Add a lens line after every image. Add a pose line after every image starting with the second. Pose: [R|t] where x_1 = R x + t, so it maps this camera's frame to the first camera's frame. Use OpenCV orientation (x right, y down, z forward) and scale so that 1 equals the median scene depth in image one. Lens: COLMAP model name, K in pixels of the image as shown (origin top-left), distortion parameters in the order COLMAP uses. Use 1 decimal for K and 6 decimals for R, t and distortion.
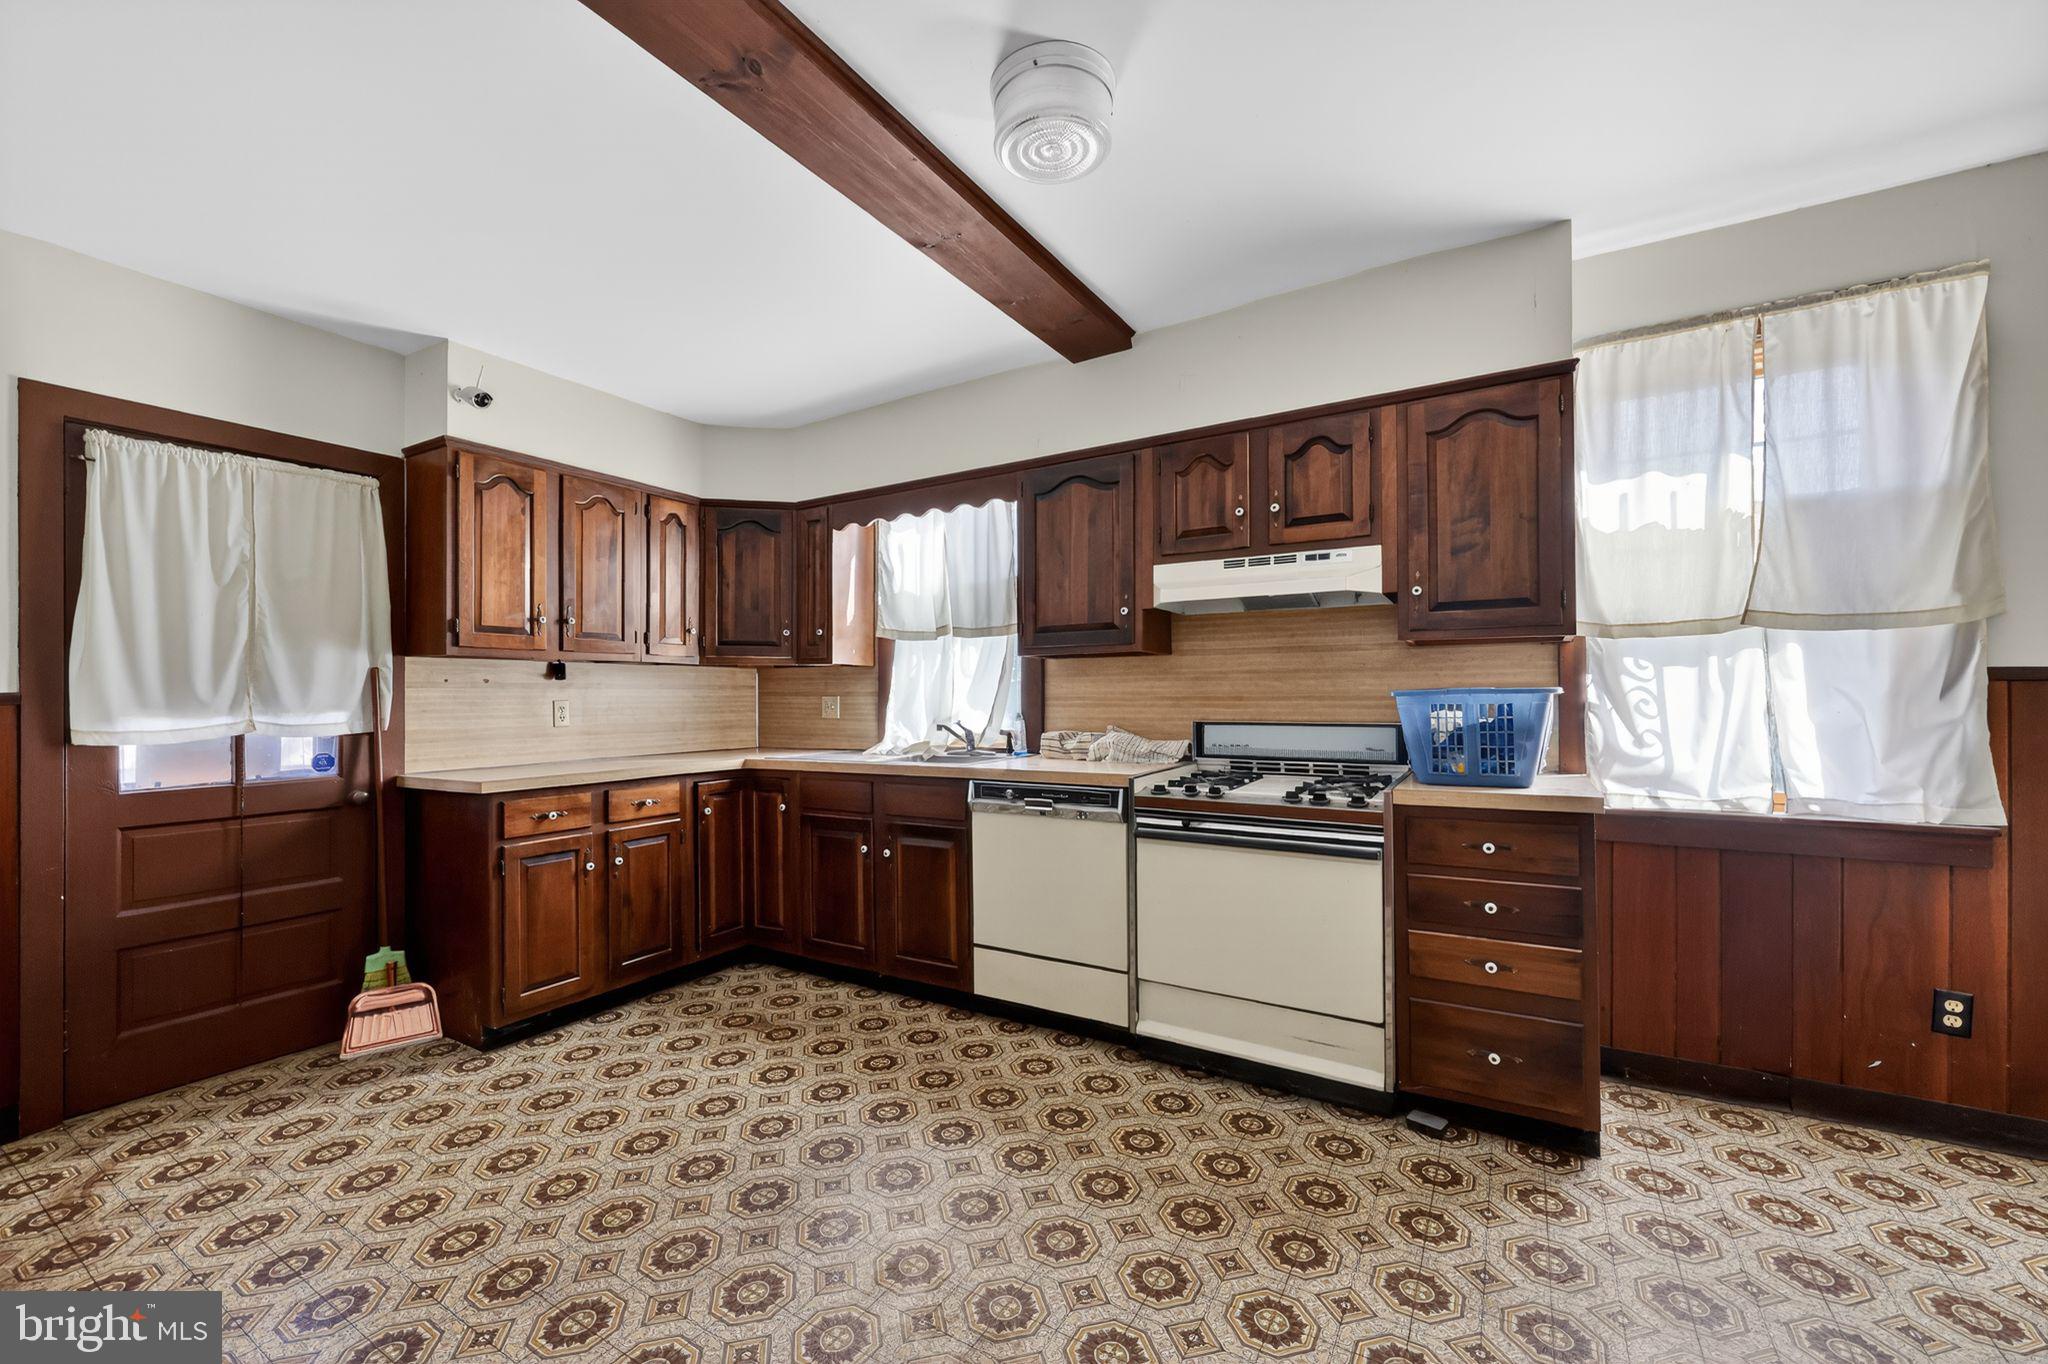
lens RADIAL K [[812.9, 0, 1009.5], [0, 812.9, 686.6], [0, 0, 1]] dist [-0.000705, -0.000317]
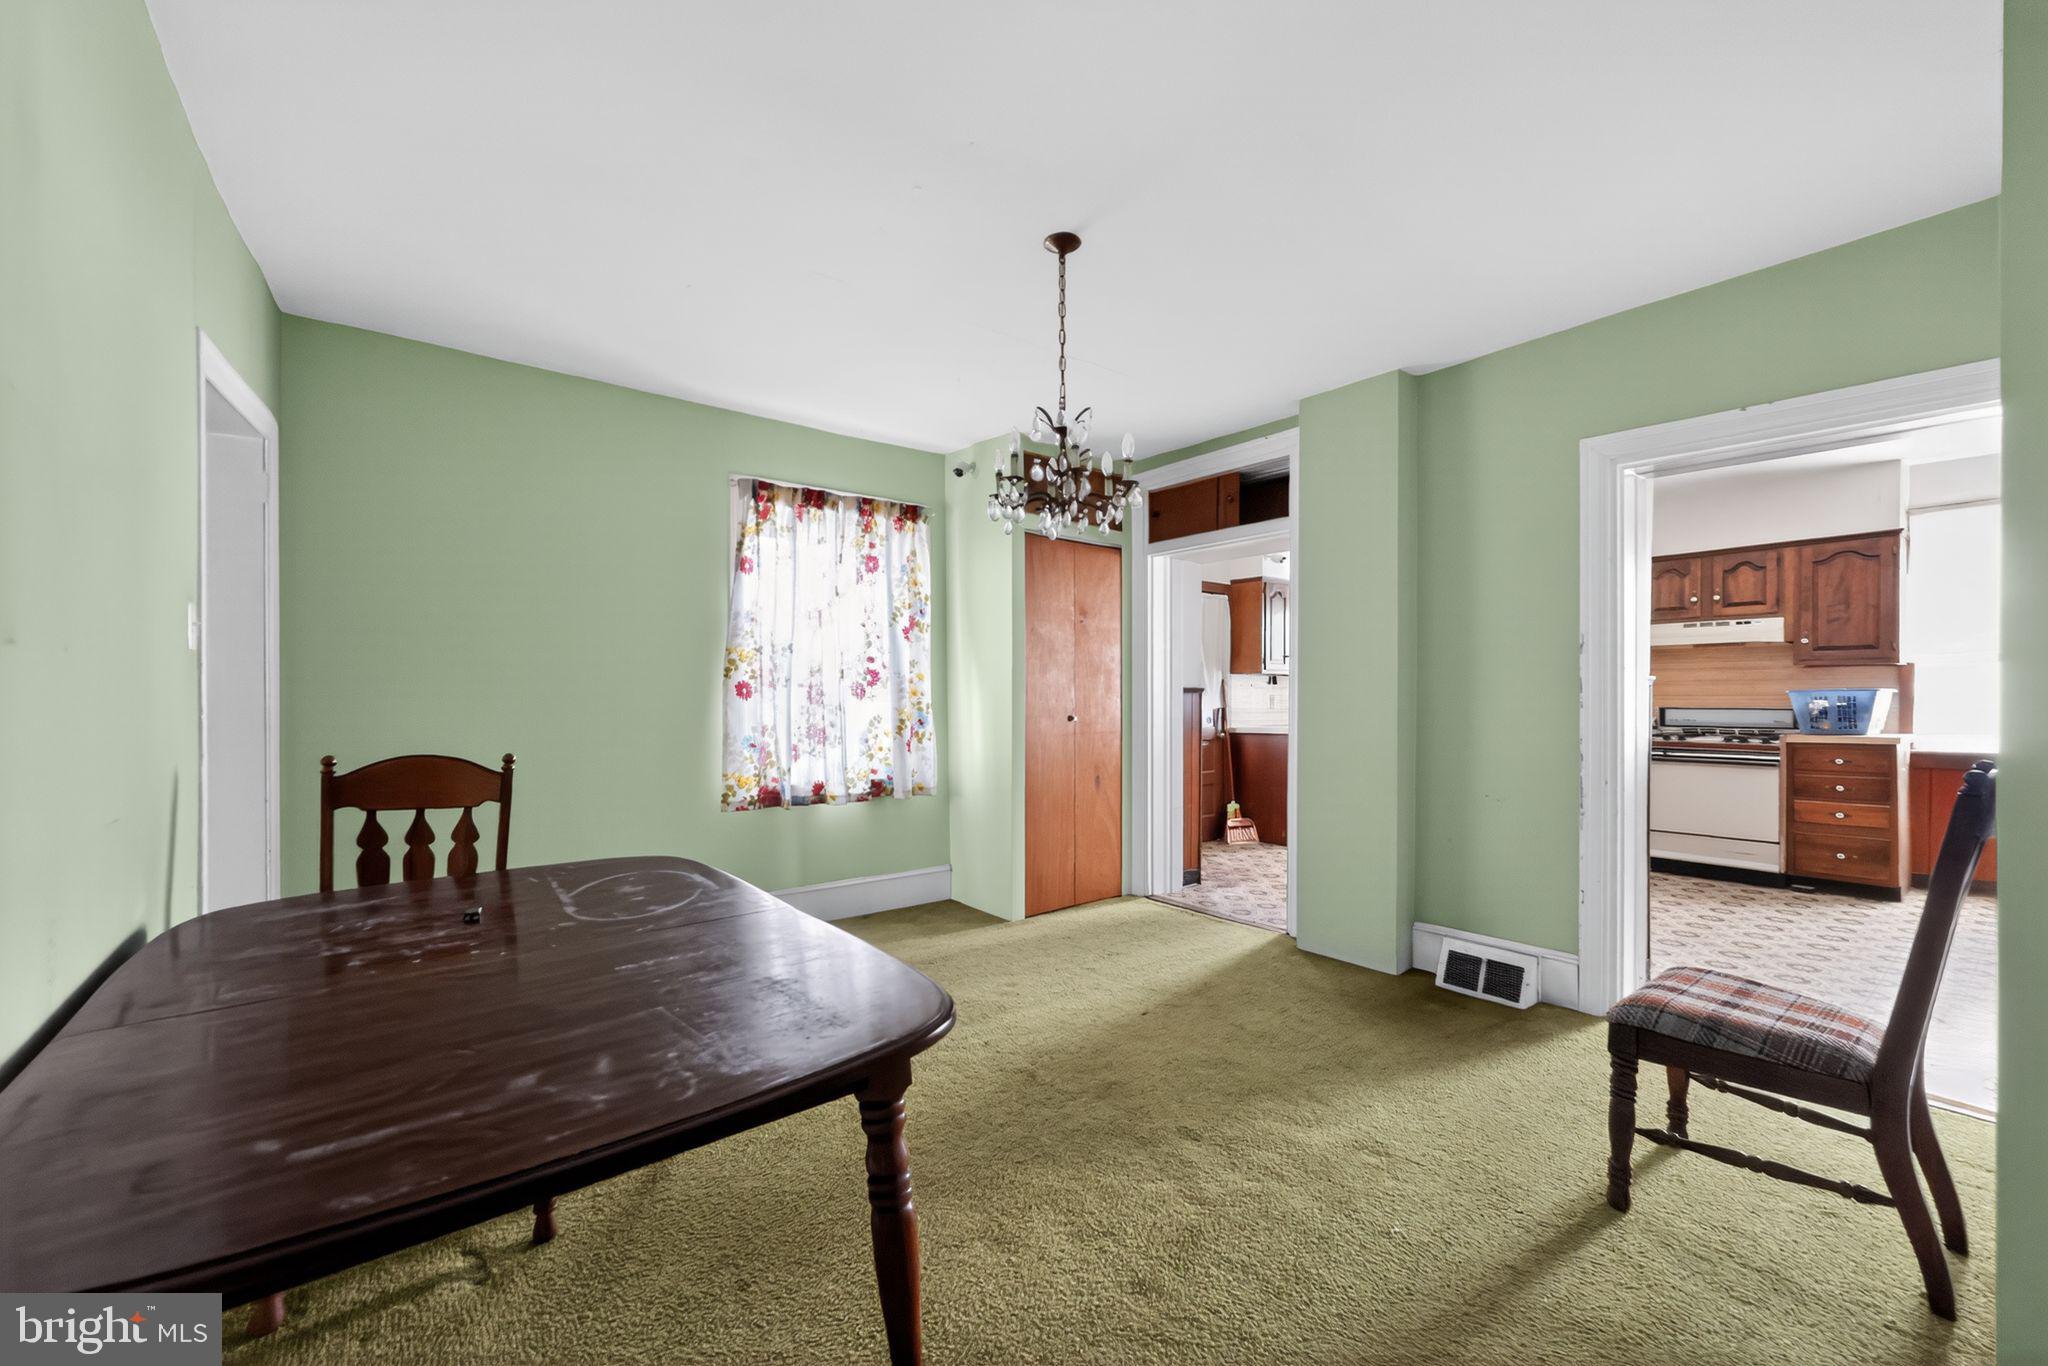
lens RADIAL K [[822.6, 0, 1015.6], [0, 822.6, 700.5], [0, 0, 1]] dist [0.000188, -0.000301]
pose [[0.942009, 0.008661, -0.335477, -0.615472], [-0.004576, 0.999905, 0.012964, 0.011188], [0.335558, -0.010677, 0.941959, -1.480437]]
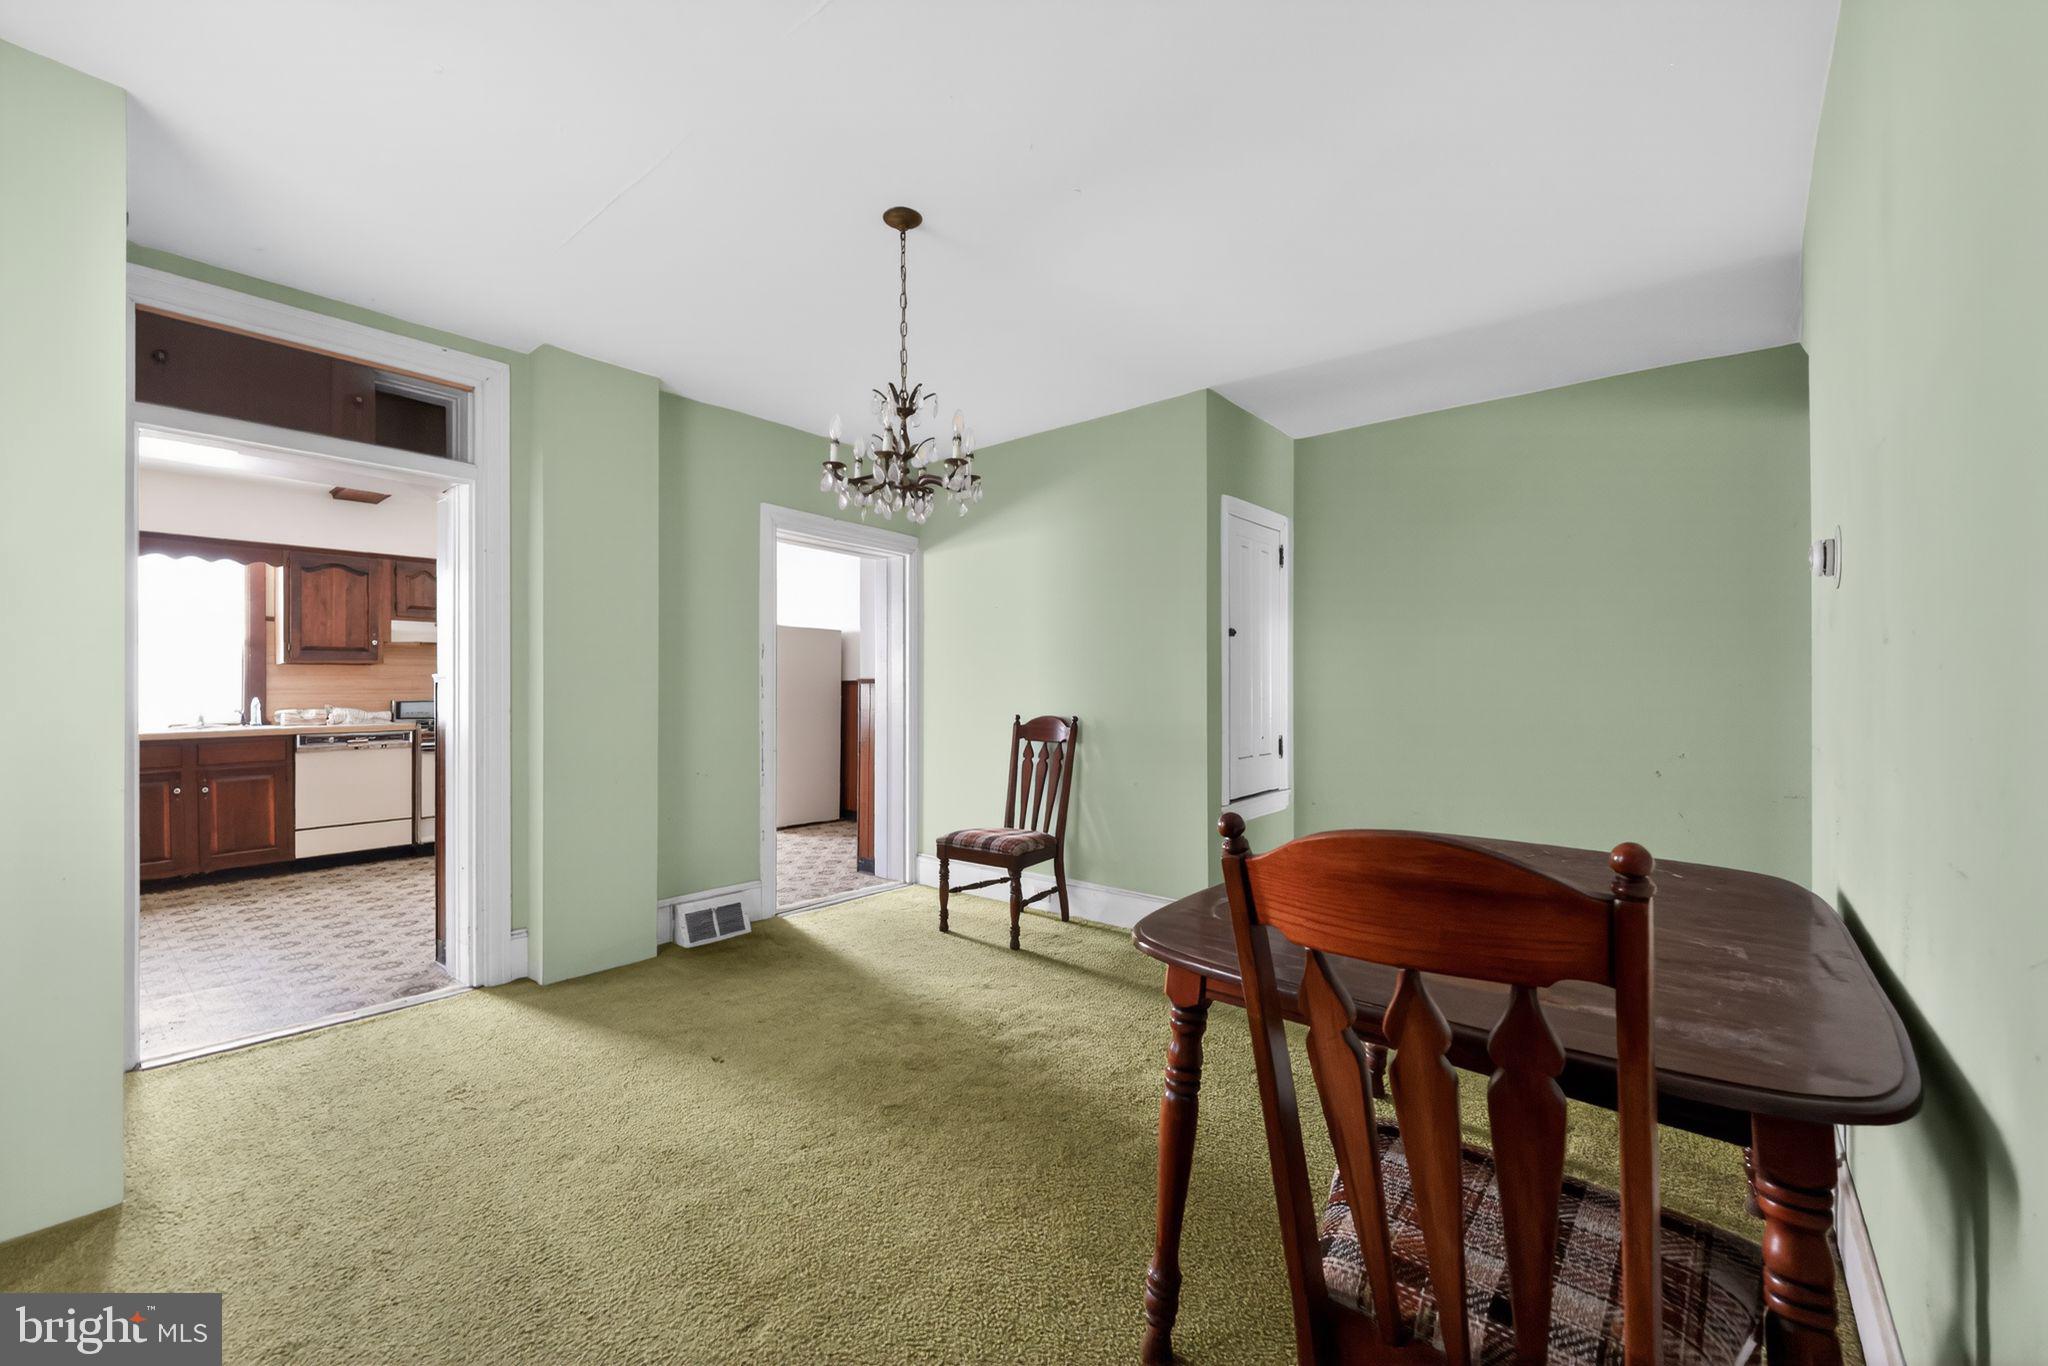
lens RADIAL K [[799.4, 0, 1024.0], [0, 799.4, 683.0], [0, 0, 1]] dist [-0.020630, -0.000052]
pose [[0.133954, 0.013150, 0.990900, -1.671989], [-0.003115, 0.999913, -0.012849, 0.023402], [-0.990983, -0.001365, 0.133984, -0.851800]]
